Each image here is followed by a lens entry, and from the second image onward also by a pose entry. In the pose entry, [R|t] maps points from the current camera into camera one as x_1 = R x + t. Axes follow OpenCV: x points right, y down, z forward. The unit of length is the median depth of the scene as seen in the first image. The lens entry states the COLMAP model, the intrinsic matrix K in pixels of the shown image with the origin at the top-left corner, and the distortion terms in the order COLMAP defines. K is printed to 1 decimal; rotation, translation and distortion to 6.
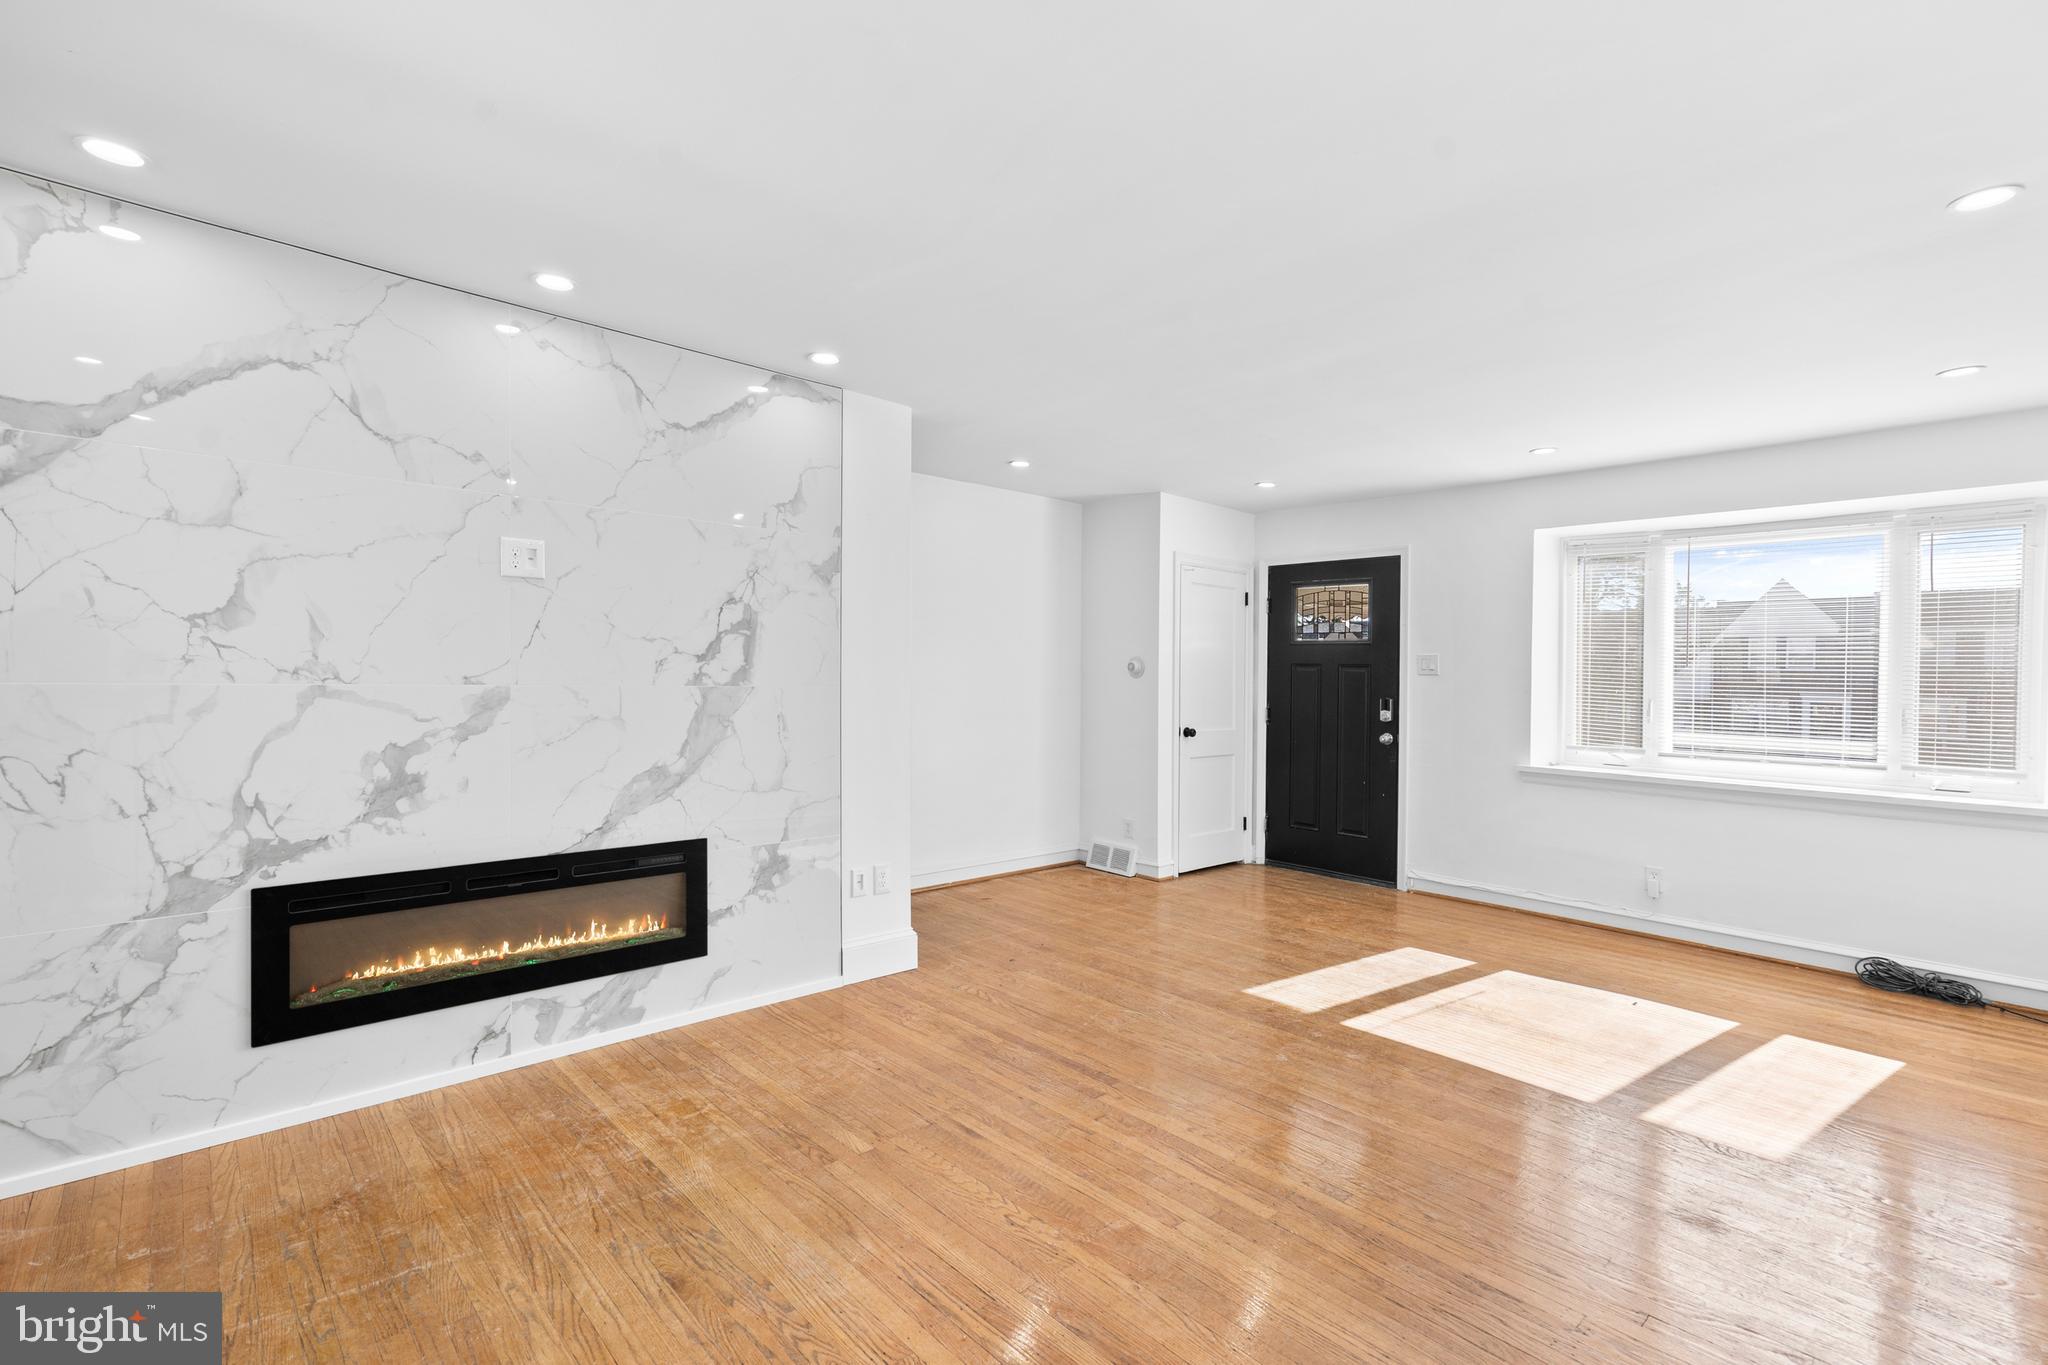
lens RADIAL K [[941.2, 0, 1003.2], [0, 941.2, 674.0], [0, 0, 1]] dist [-0.000363, 0.008242]
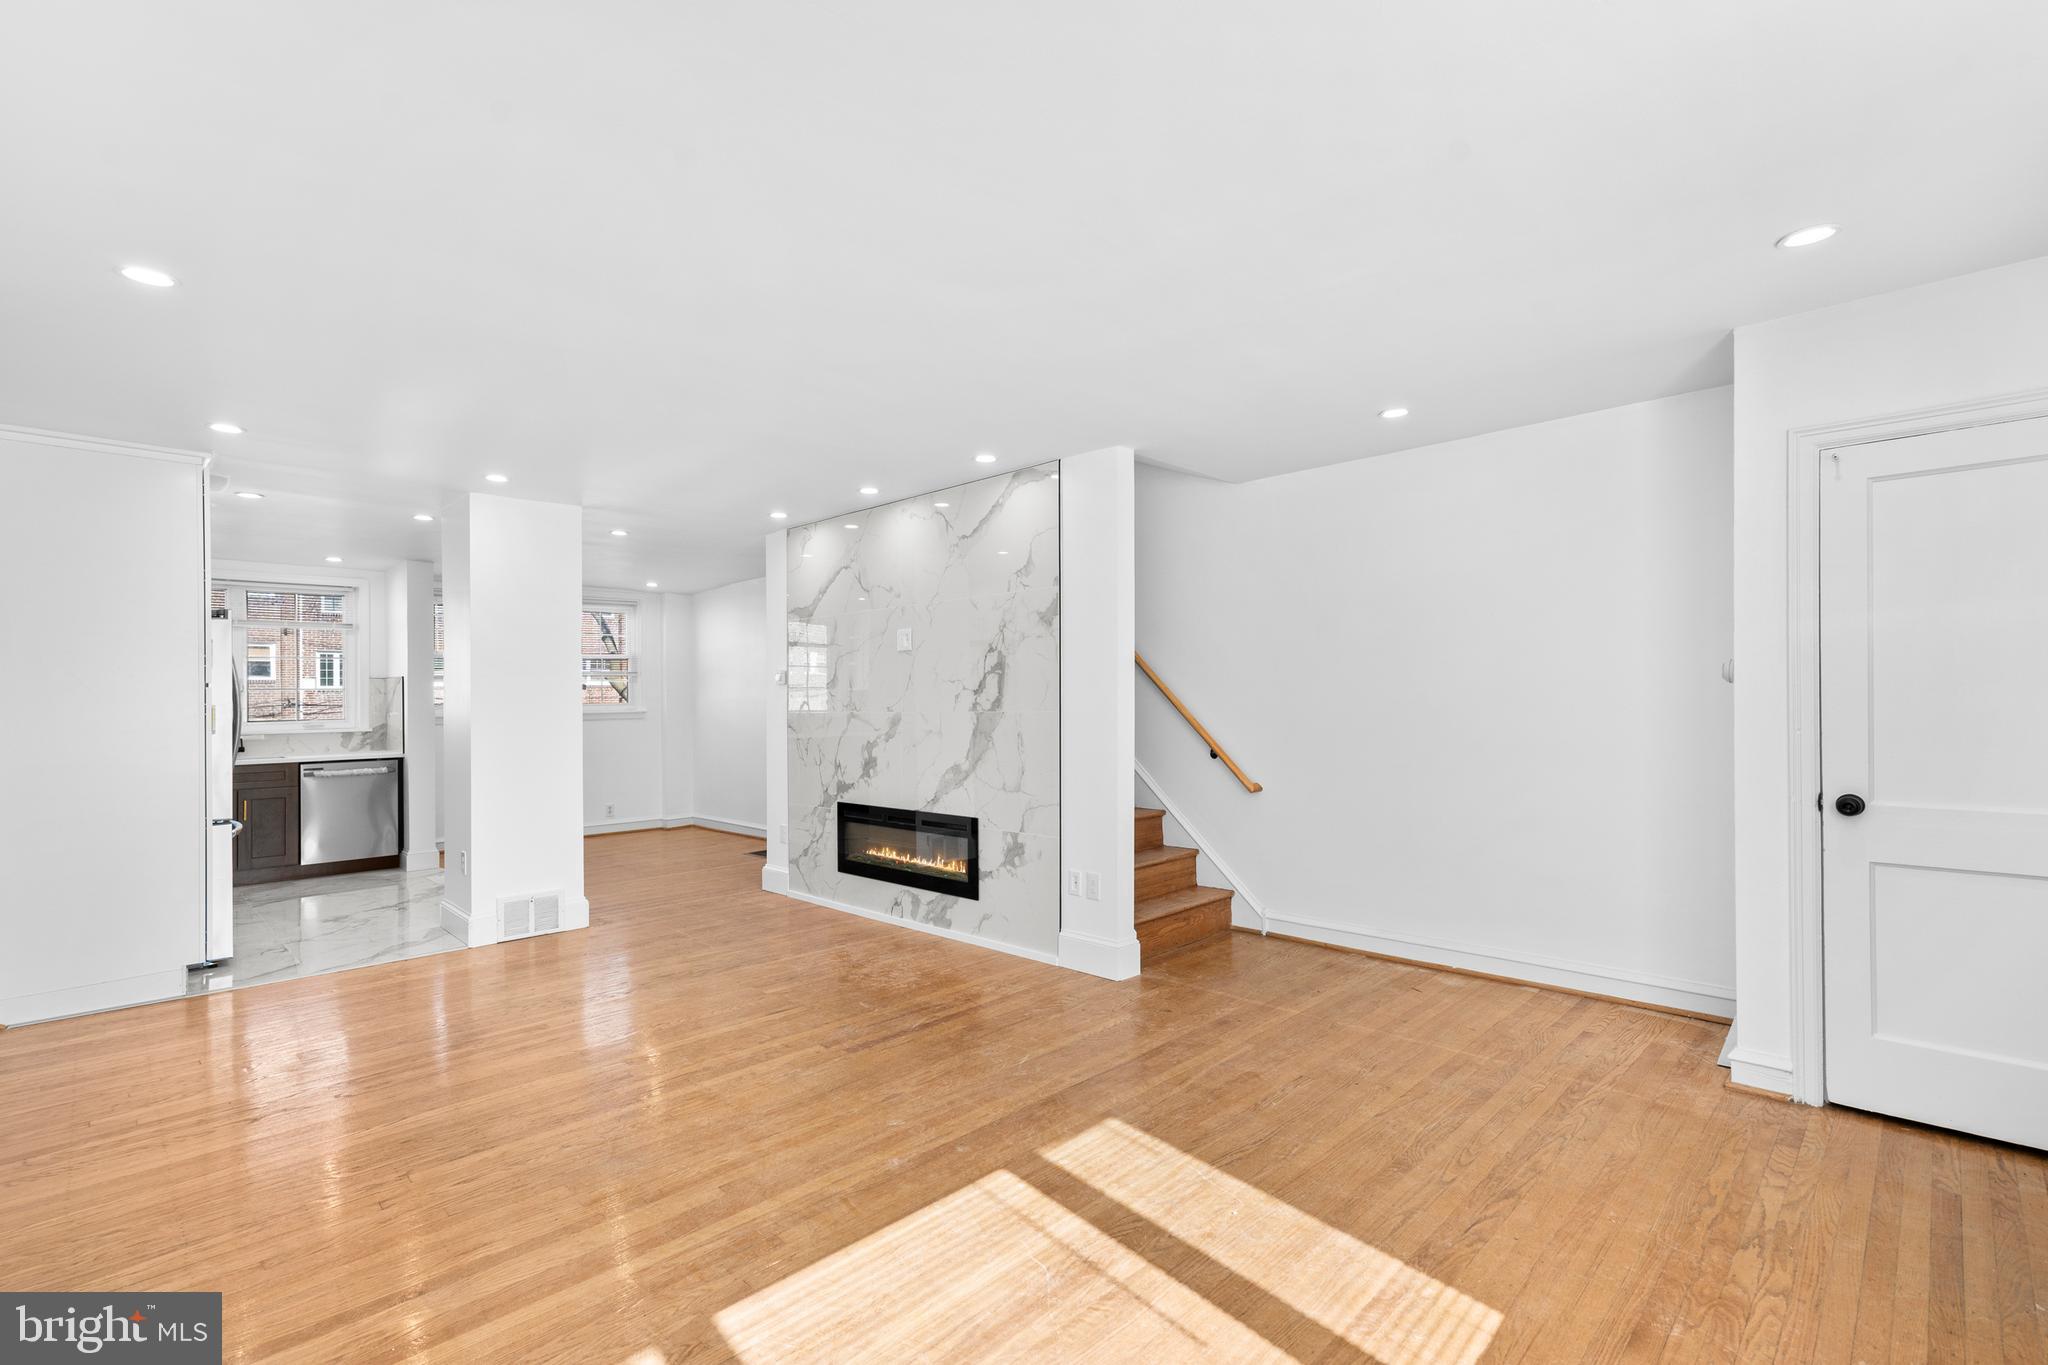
lens RADIAL K [[941.2, 0, 1037.8], [0, 941.2, 694.0], [0, 0, 1]] dist [-0.000363, 0.008242]
pose [[0.054193, -0.025168, -0.998213, 1.135407], [0.014901, 0.999591, -0.024393, 0.022728], [0.998419, -0.013553, 0.054546, 1.027859]]
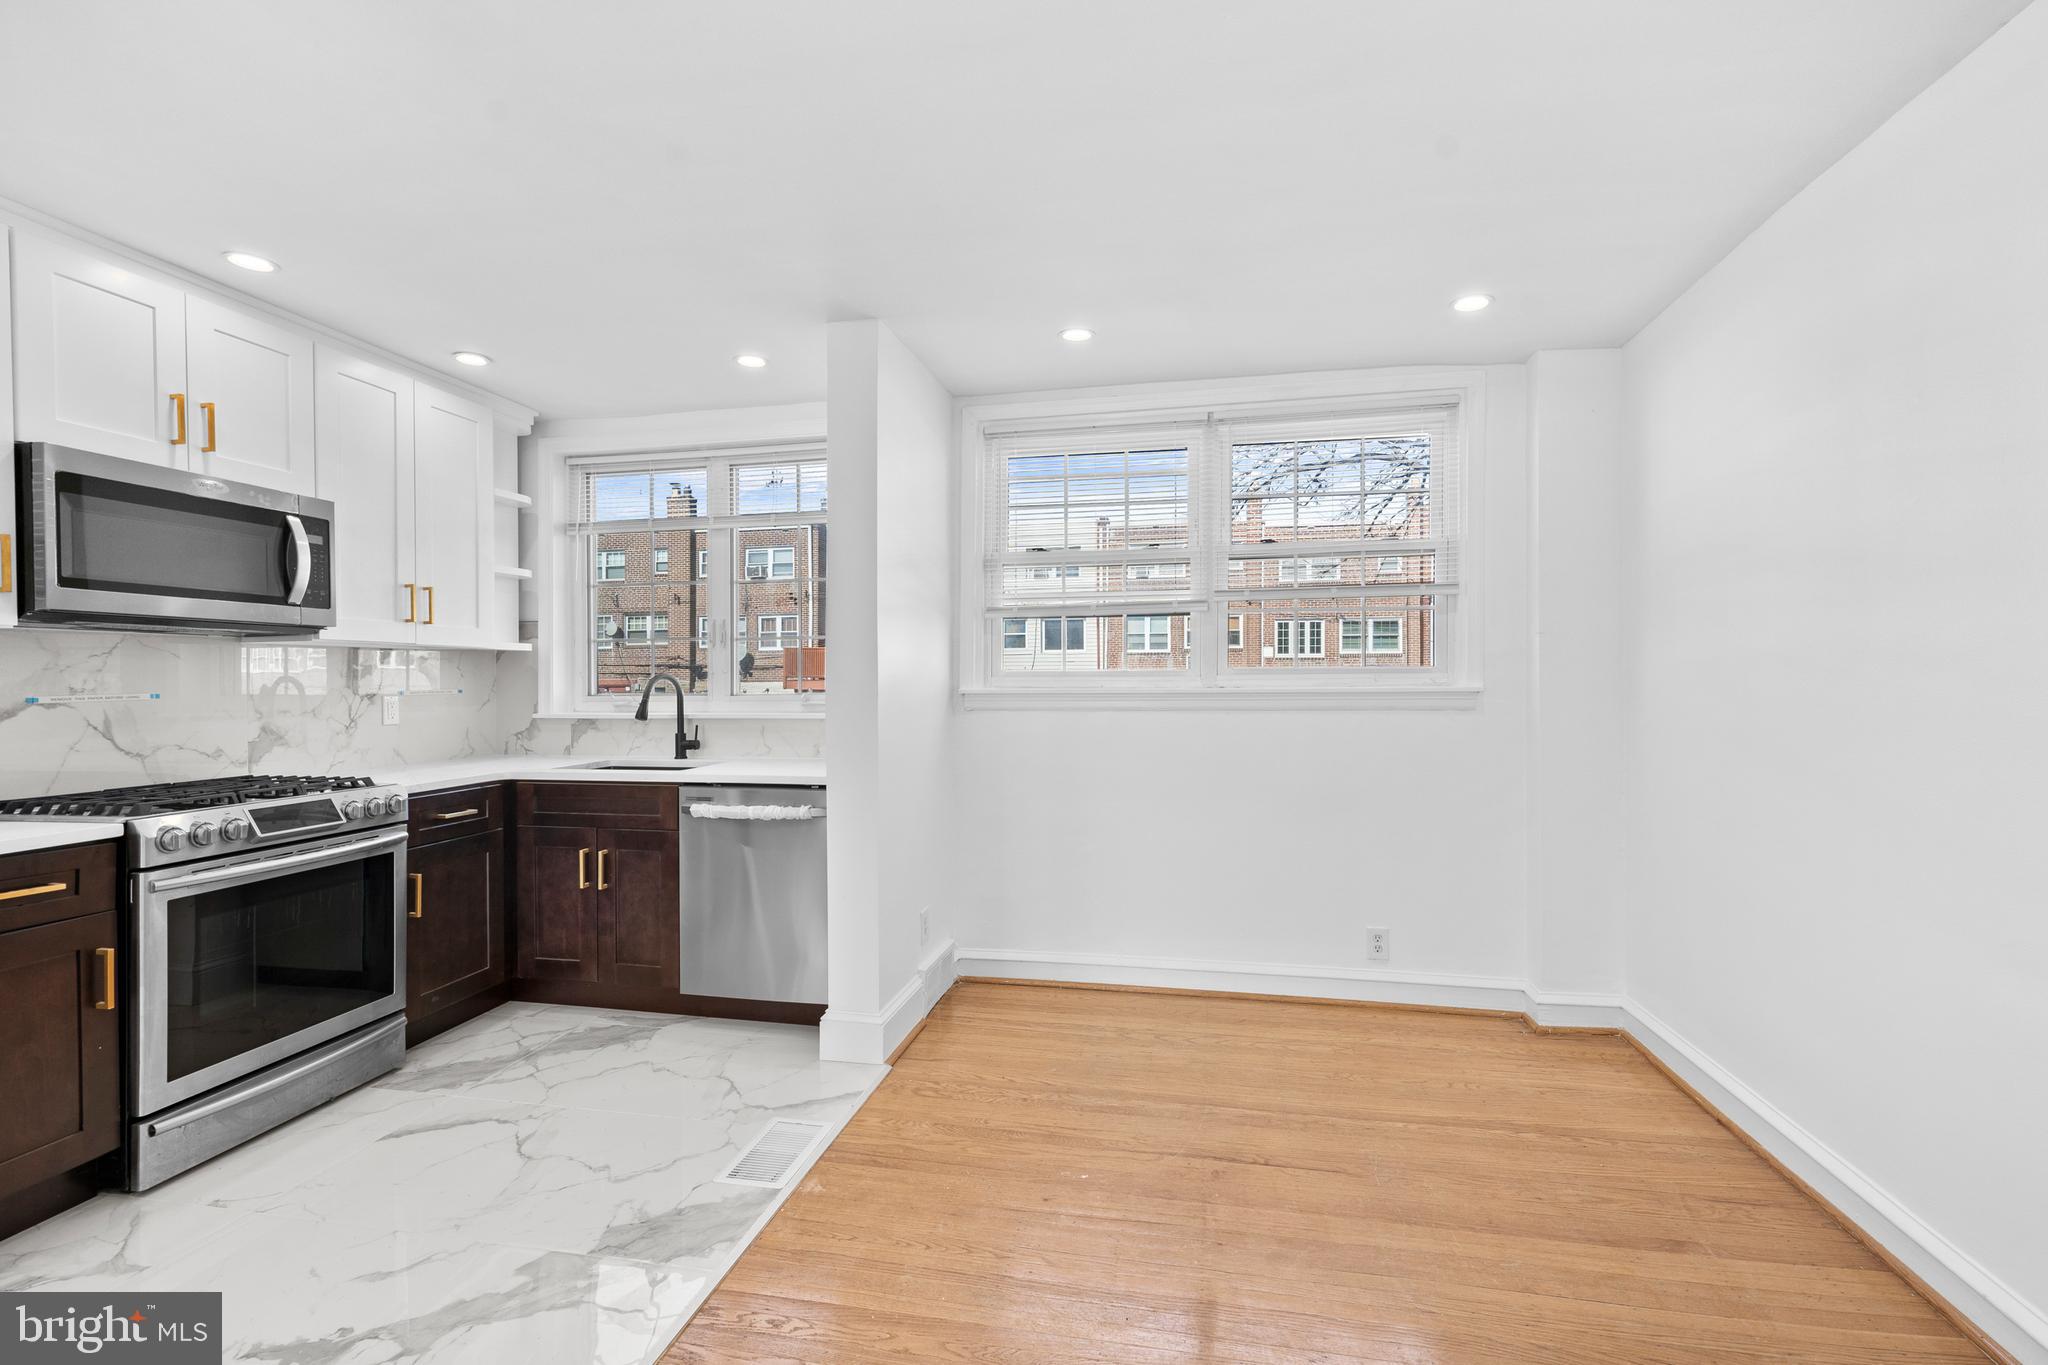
lens RADIAL K [[941.2, 0, 1037.5], [0, 941.2, 676.8], [0, 0, 1]] dist [-0.000363, 0.008242]
pose [[-0.798805, -0.018717, -0.601298, -0.685922], [-0.013744, 0.999823, -0.012864, -0.004949], [0.601433, -0.002012, -0.798921, 0.557853]]
